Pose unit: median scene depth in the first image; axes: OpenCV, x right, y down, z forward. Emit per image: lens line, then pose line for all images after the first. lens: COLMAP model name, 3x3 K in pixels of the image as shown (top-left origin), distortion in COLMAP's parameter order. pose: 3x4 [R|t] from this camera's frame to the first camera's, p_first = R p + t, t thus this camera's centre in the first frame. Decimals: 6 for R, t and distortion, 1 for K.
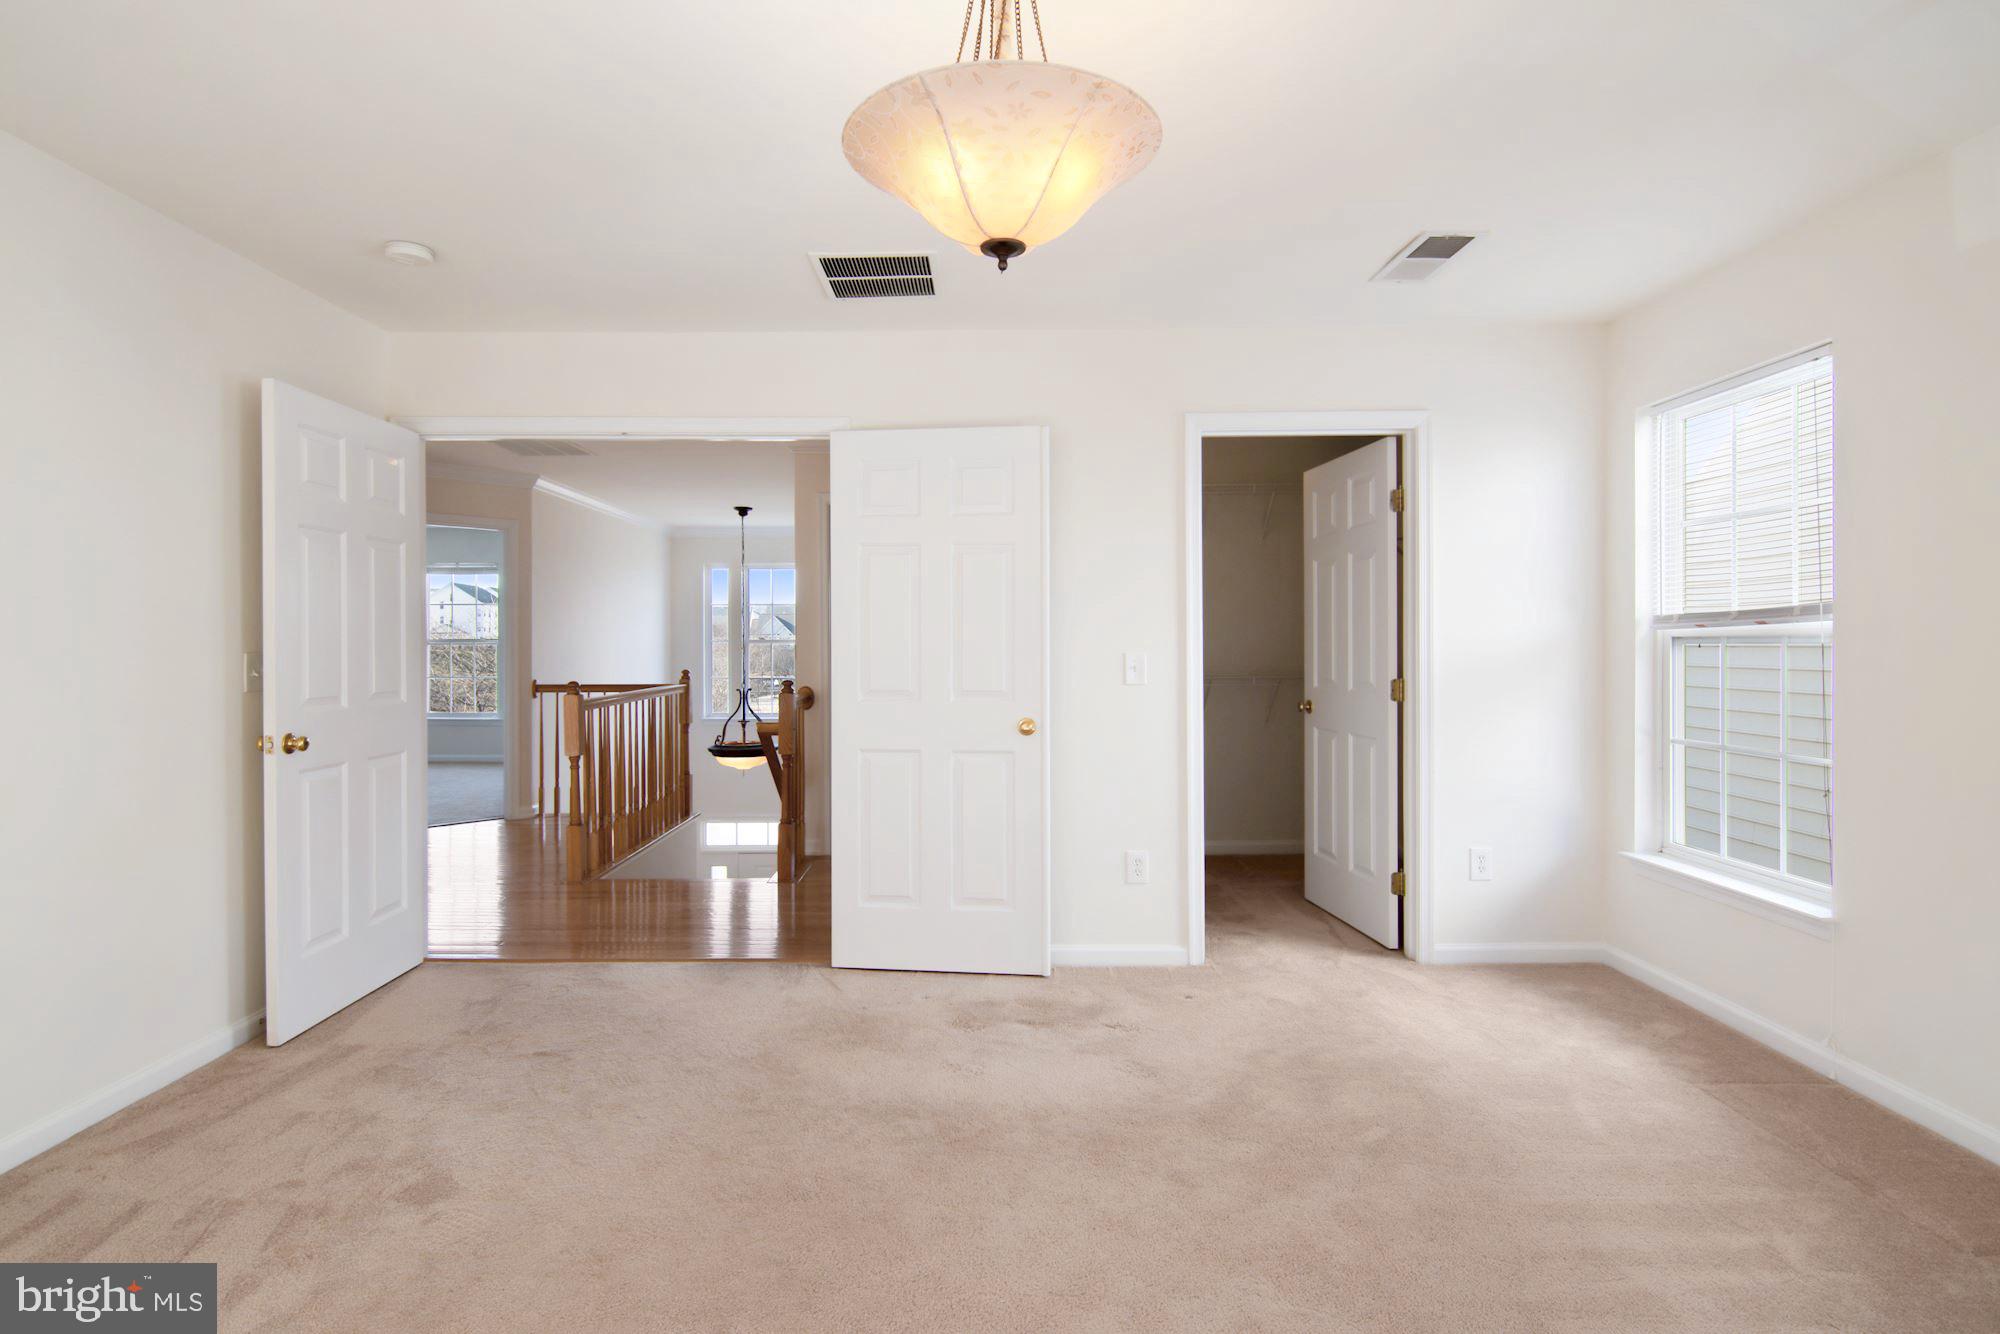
lens RADIAL K [[1007.0, 0, 981.7], [0, 1007.0, 657.2], [0, 0, 1]] dist [0.003843, -0.003657]
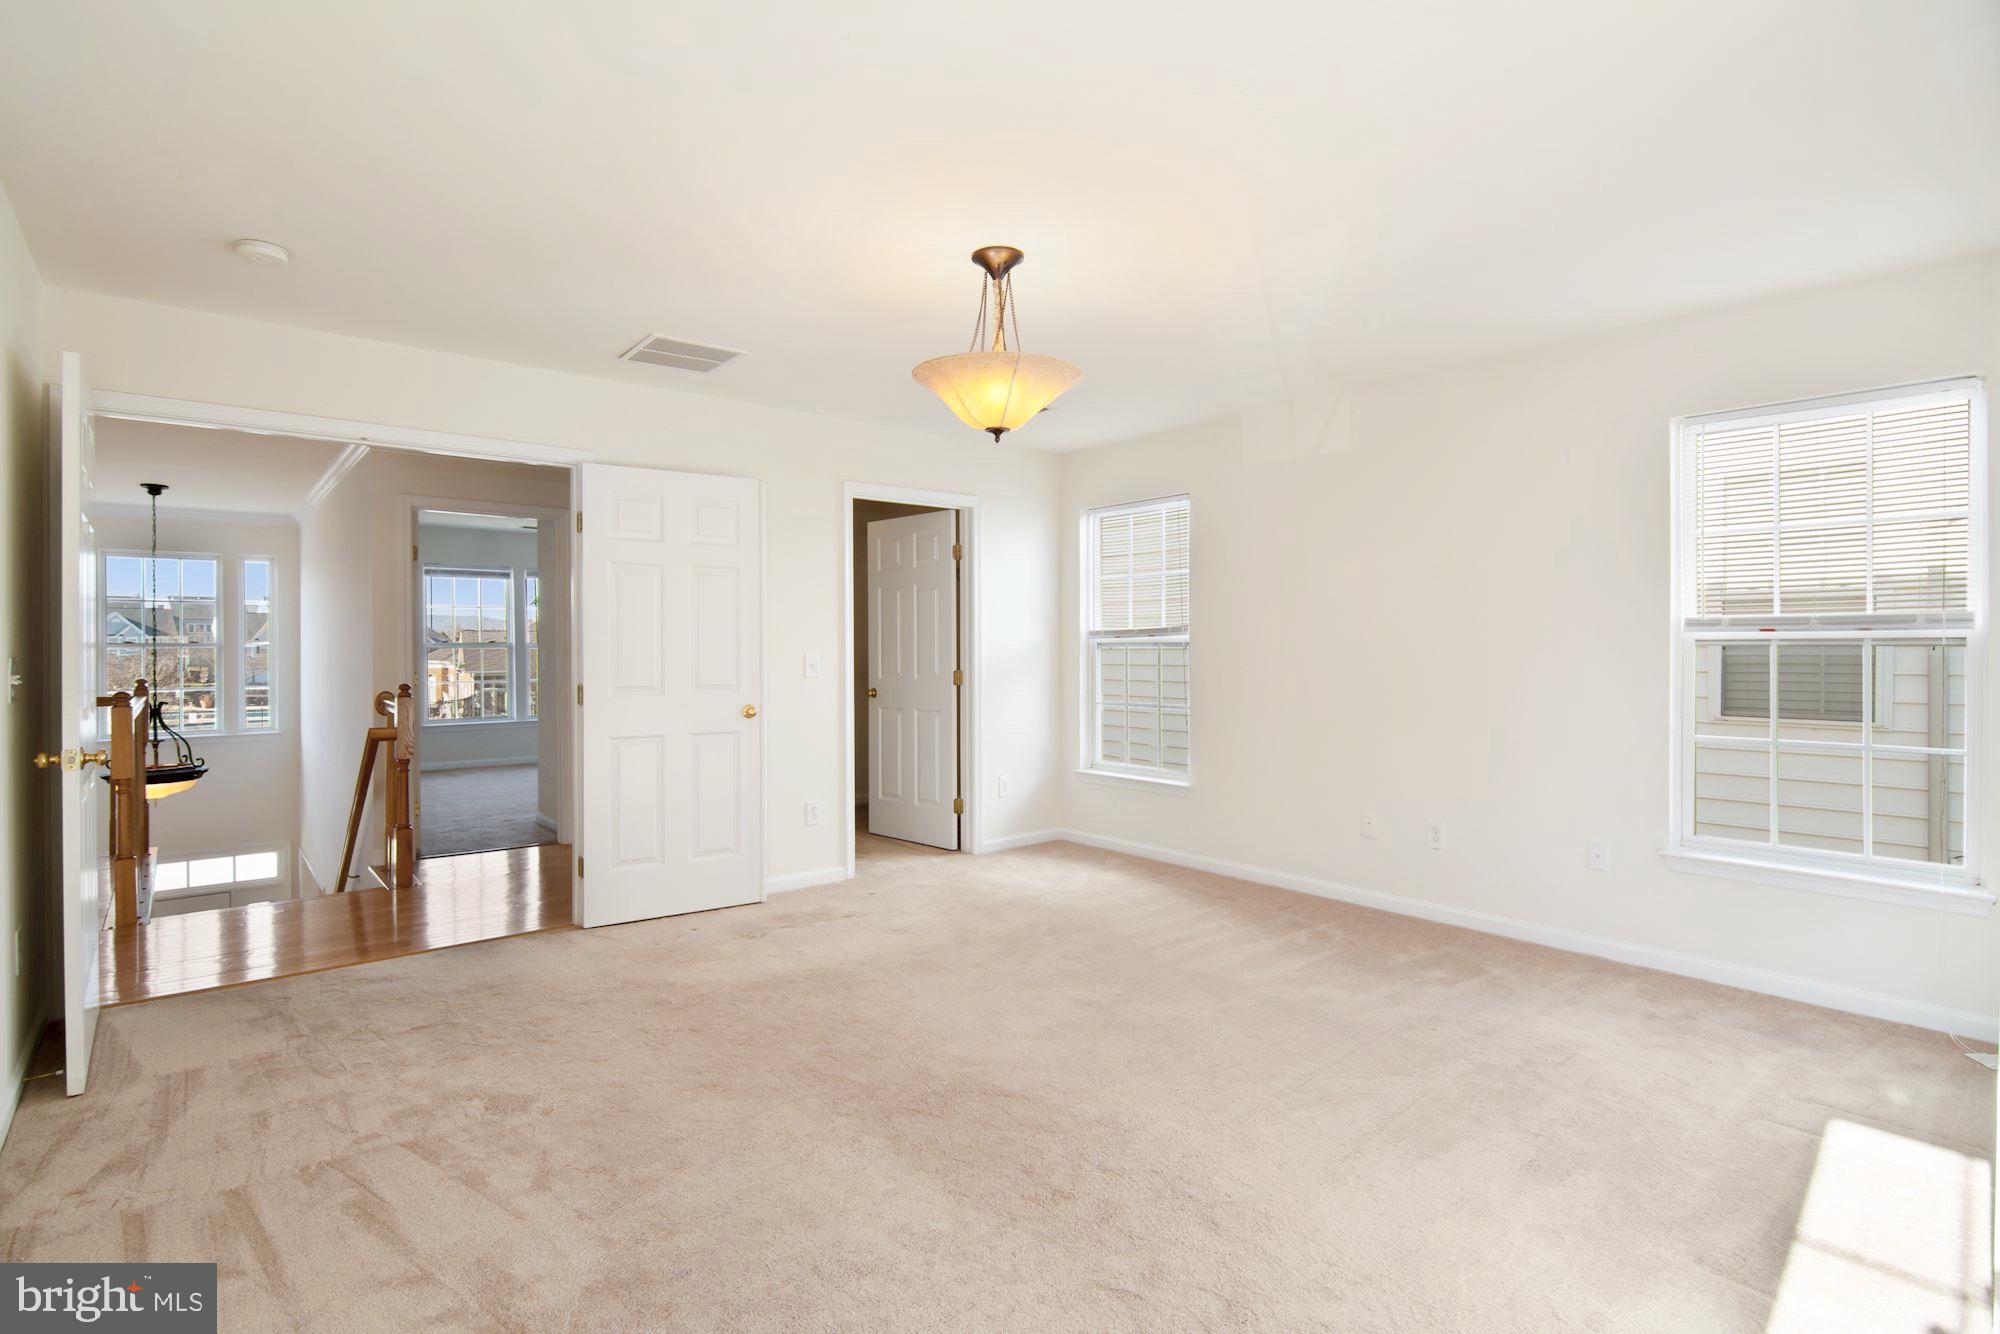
lens RADIAL K [[980.0, 0, 992.9], [0, 980.0, 658.5], [0, 0, 1]] dist [0.004486, -0.002930]
pose [[0.759229, -0.007247, 0.650783, -0.537972], [0.009394, 0.999956, 0.000175, 0.004068], [-0.650756, 0.005980, 0.759263, -0.161976]]
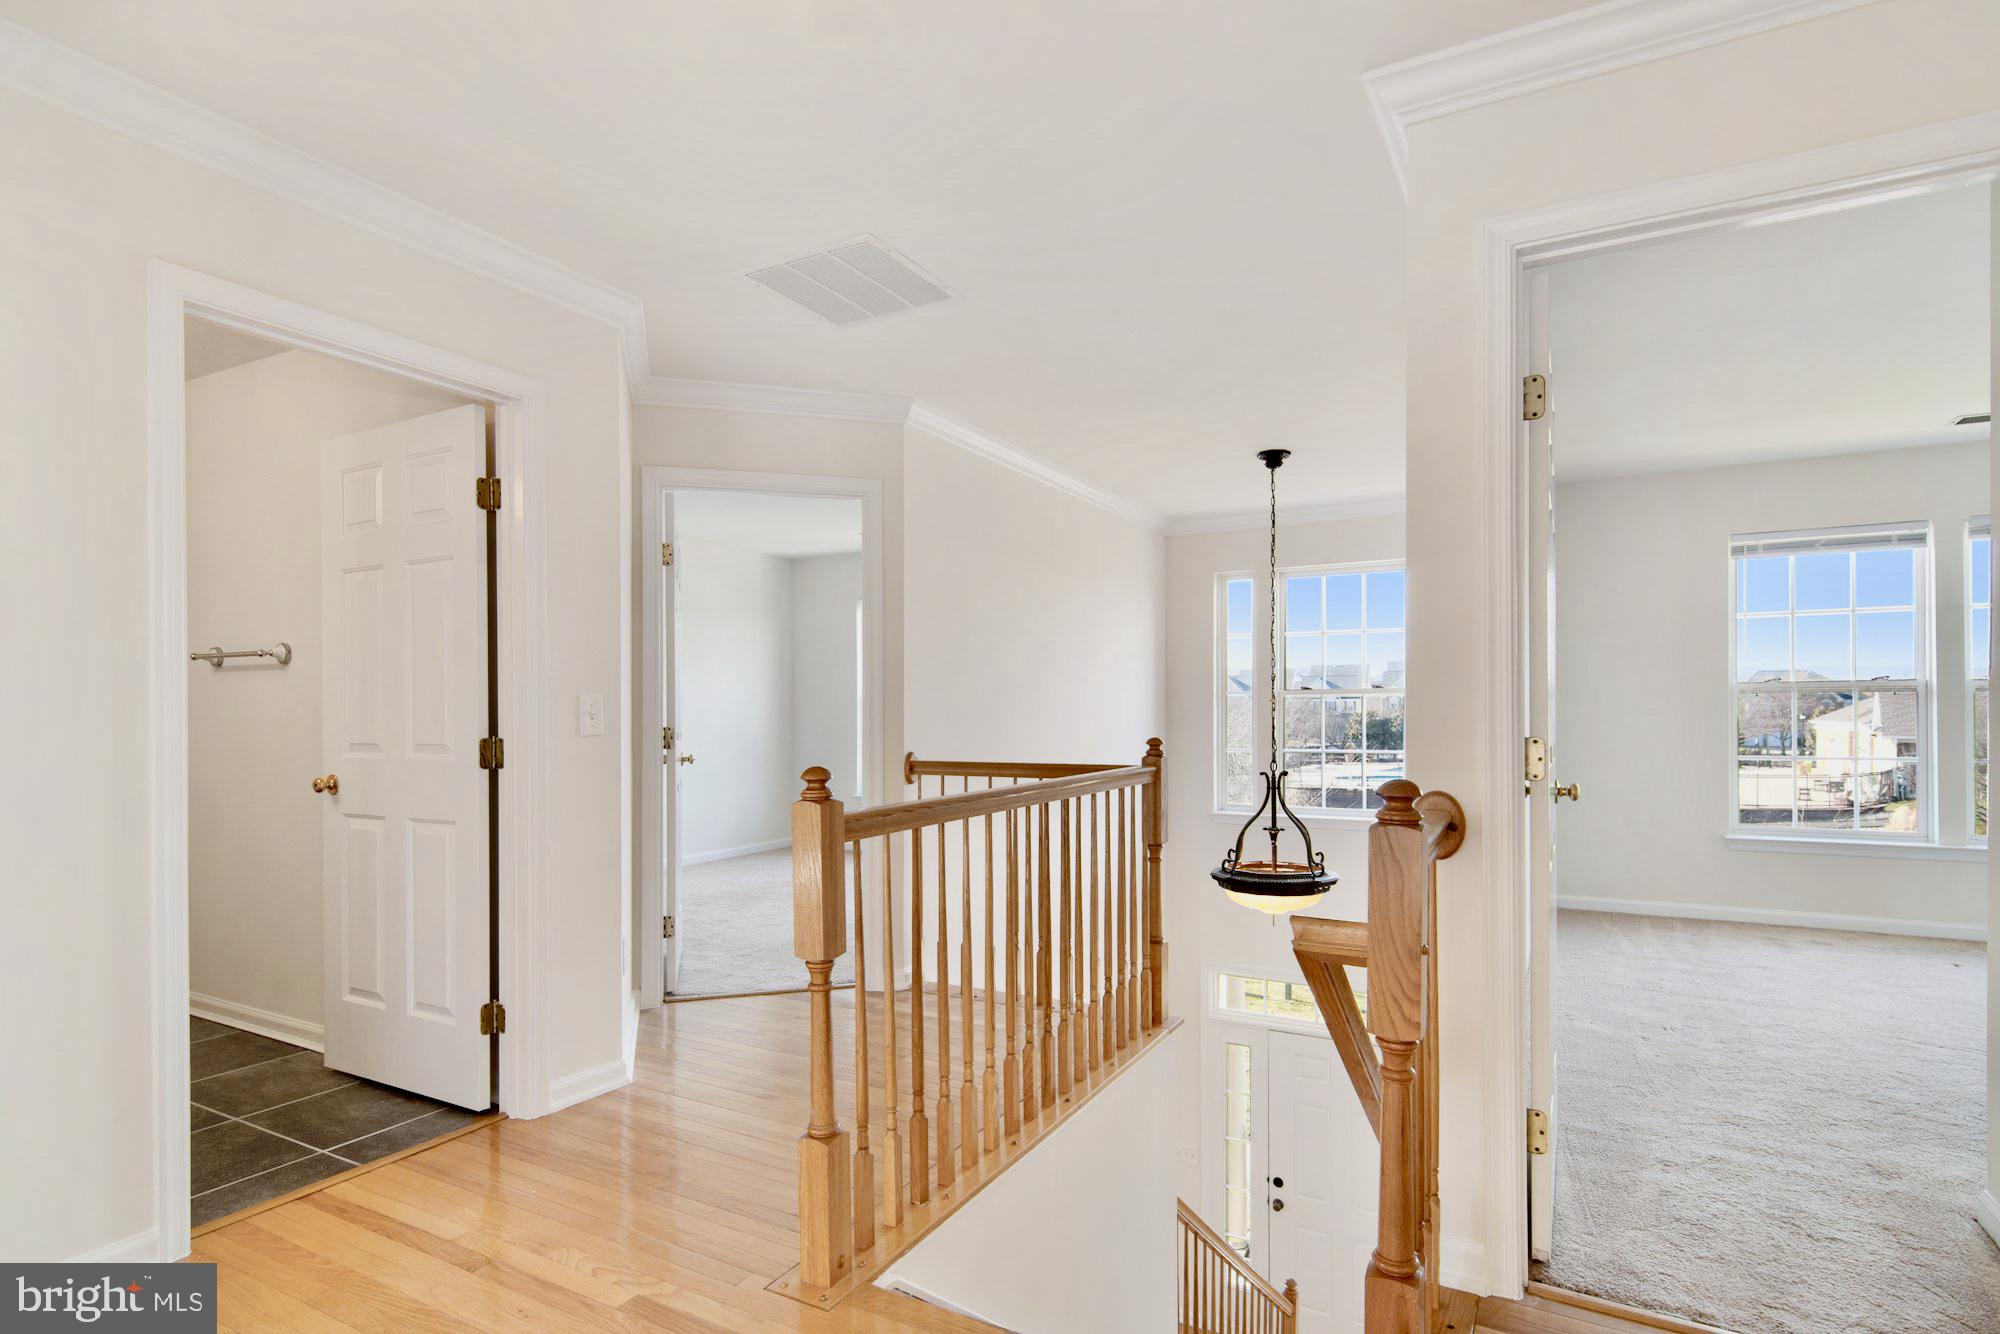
lens RADIAL K [[1003.6, 0, 991.7], [0, 1003.6, 727.7], [0, 0, 1]] dist [0.000959, 0.000830]
pose [[0.869580, 0.004305, -0.493774, -0.213397], [-0.002706, 0.999989, 0.003953, 0.010209], [0.493785, -0.002101, 0.869581, 0.961357]]
